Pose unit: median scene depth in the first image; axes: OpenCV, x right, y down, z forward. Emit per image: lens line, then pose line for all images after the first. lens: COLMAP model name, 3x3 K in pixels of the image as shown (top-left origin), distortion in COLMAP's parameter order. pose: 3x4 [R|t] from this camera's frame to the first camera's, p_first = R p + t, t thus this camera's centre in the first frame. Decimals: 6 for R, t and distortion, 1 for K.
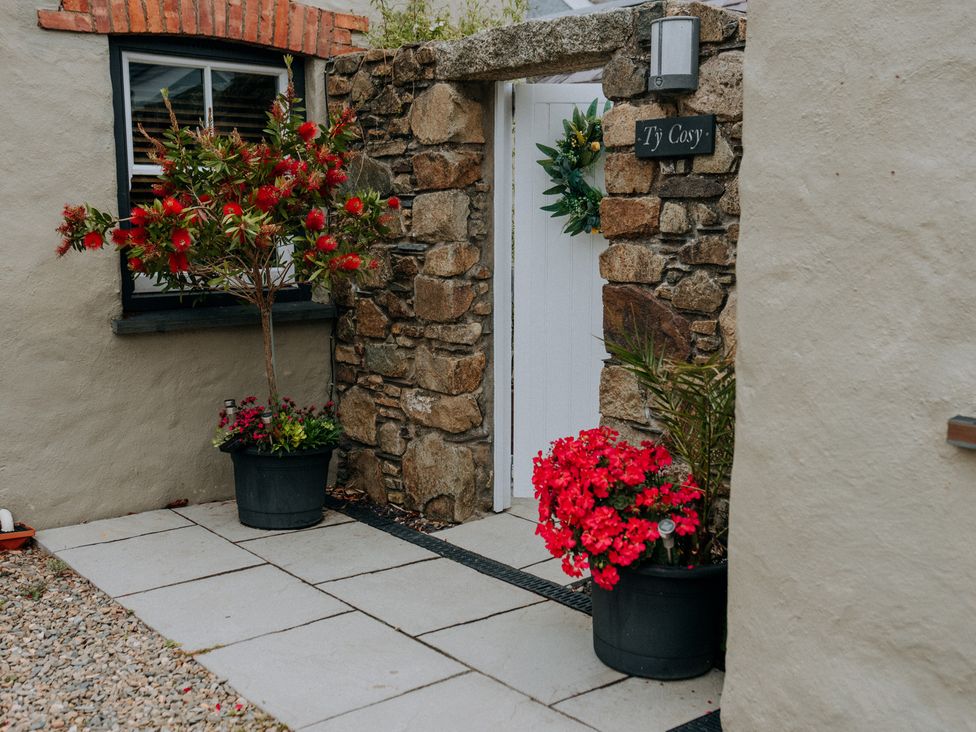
lens RADIAL K [[1052.8, 0, 488.1], [0, 1052.8, 367.4], [0, 0, 1]] dist [-0.007929, 0.000000]
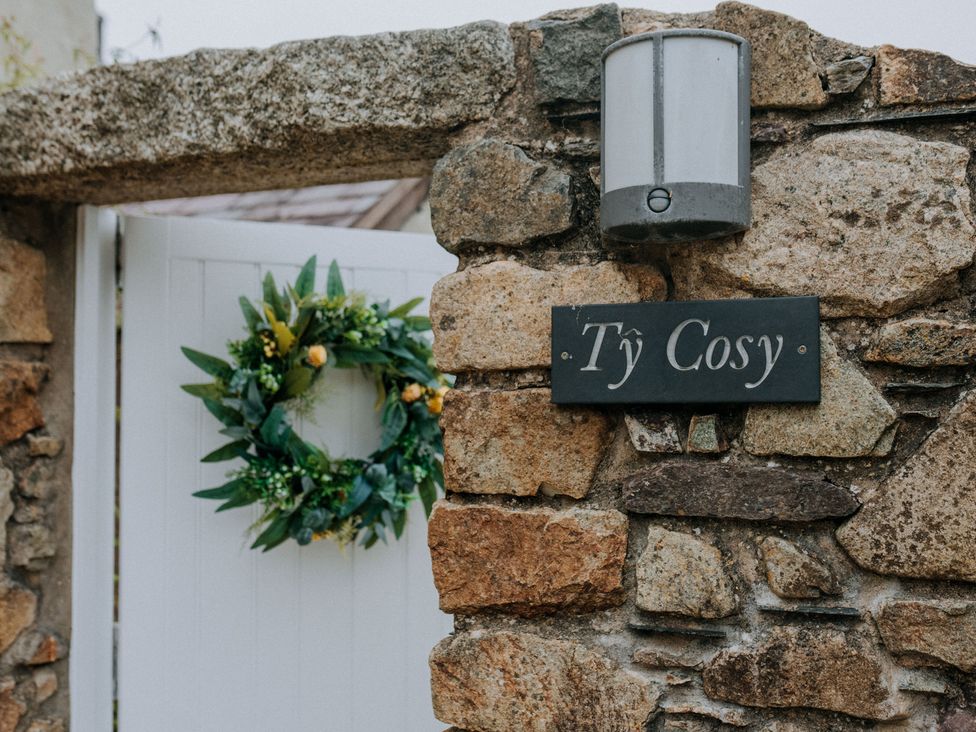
lens RADIAL K [[1052.8, 0, 513.0], [0, 1052.8, 364.5], [0, 0, 1]] dist [-0.007929, 0.000000]
pose [[0.888951, 0.012317, 0.457837, -0.039880], [0.068719, 0.984735, -0.159919, -0.152873], [-0.452818, 0.173622, 0.874535, 0.673272]]
